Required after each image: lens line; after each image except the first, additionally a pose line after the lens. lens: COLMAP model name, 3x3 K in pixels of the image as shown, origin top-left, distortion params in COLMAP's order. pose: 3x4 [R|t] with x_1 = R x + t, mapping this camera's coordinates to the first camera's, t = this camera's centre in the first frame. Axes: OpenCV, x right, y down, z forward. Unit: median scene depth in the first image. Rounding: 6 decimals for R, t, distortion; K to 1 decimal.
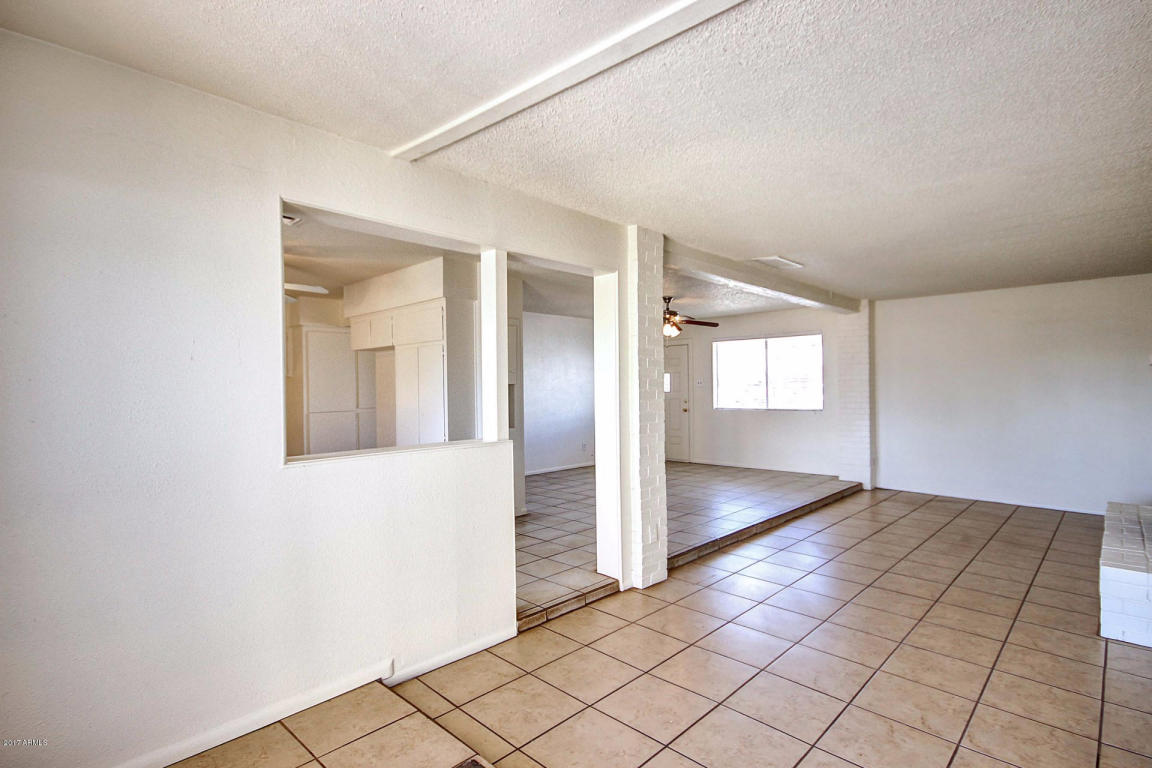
lens RADIAL K [[542.4, 0, 568.7], [0, 542.4, 379.6], [0, 0, 1]] dist [0.010575, -0.001059]
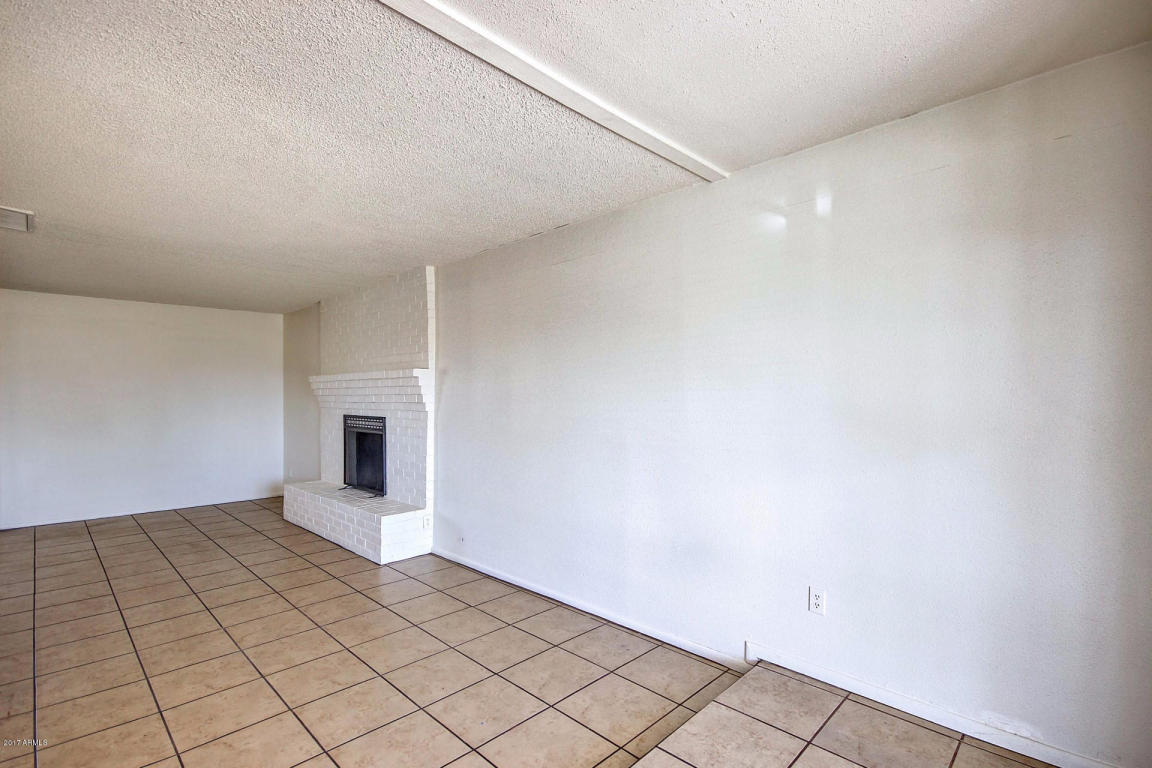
lens RADIAL K [[542.4, 0, 571.6], [0, 542.4, 393.4], [0, 0, 1]] dist [0.010575, -0.001059]
pose [[0.003247, 0.003802, 0.999988, -0.394771], [-0.009998, 0.999943, -0.003769, 0.003524], [-0.999945, -0.009986, 0.003285, 0.381827]]
